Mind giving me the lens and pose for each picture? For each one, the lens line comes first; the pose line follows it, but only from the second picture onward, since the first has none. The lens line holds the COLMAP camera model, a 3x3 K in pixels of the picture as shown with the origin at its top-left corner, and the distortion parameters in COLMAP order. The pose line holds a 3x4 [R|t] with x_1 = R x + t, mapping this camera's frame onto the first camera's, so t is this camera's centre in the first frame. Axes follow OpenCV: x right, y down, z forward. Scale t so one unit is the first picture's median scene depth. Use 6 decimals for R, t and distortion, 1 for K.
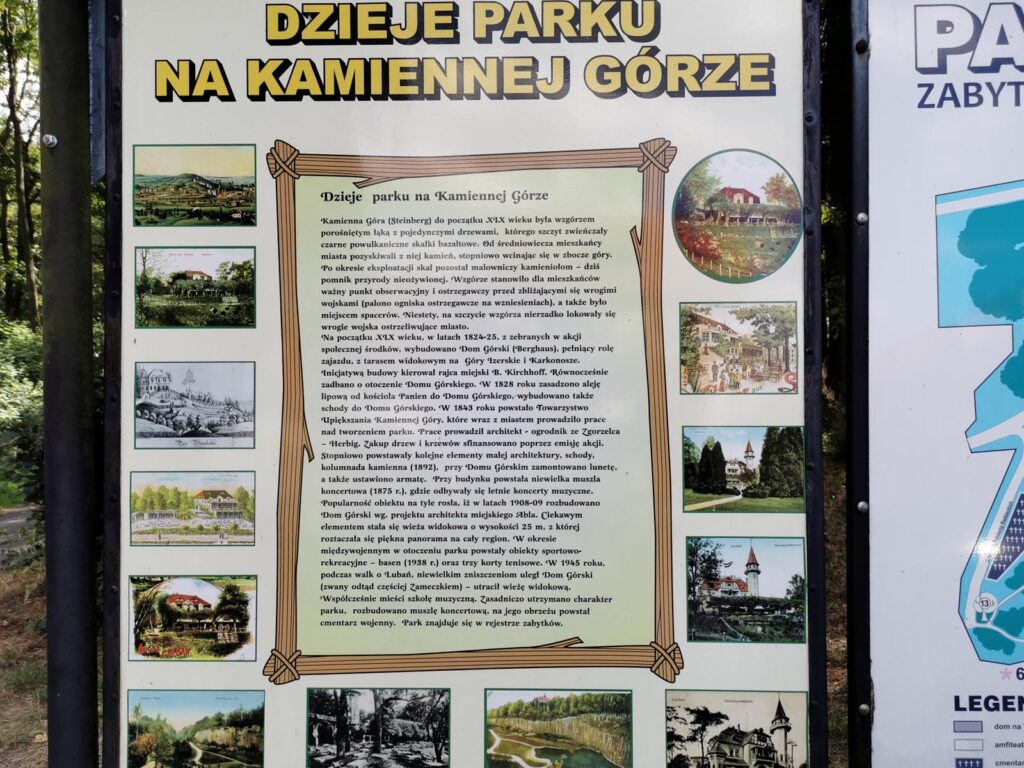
lens RADIAL K [[805.4, 0, 511.7], [0, 805.4, 382.8], [0, 0, 1]] dist [0.007597, 0.007517]
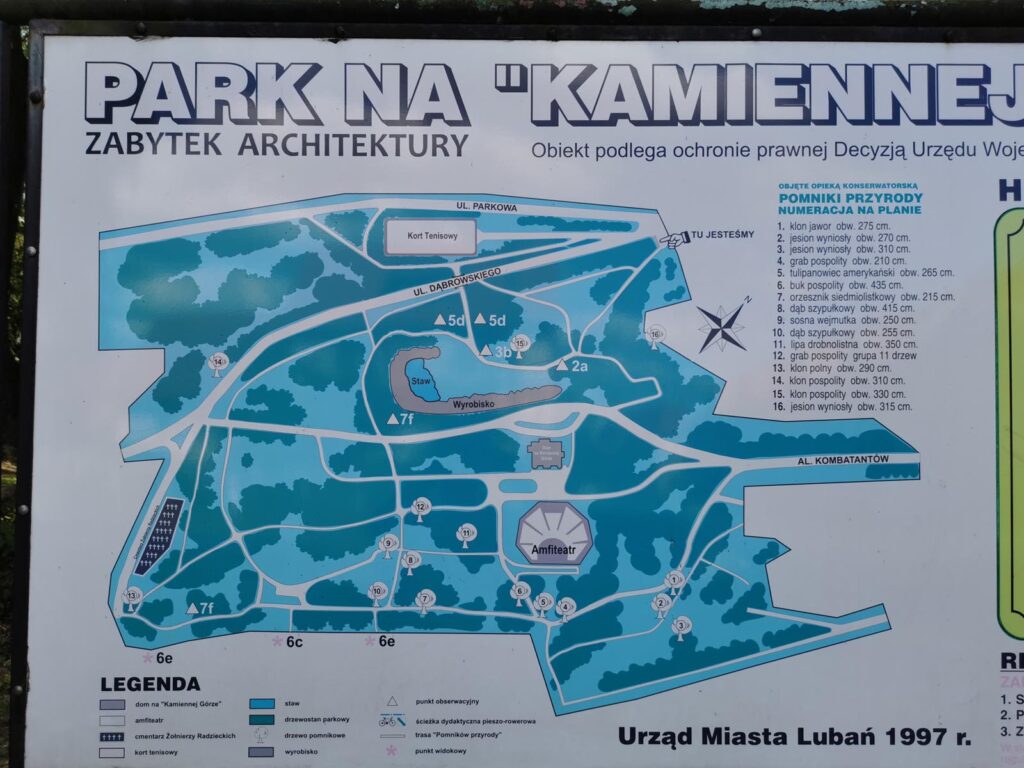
lens RADIAL K [[805.4, 0, 511.8], [0, 805.4, 385.6], [0, 0, 1]] dist [0.007597, 0.007517]
pose [[0.999825, 0.008909, 0.016473, 1.086148], [-0.009000, 0.999945, 0.005409, -0.030877], [-0.016424, -0.005557, 0.999850, -0.131589]]
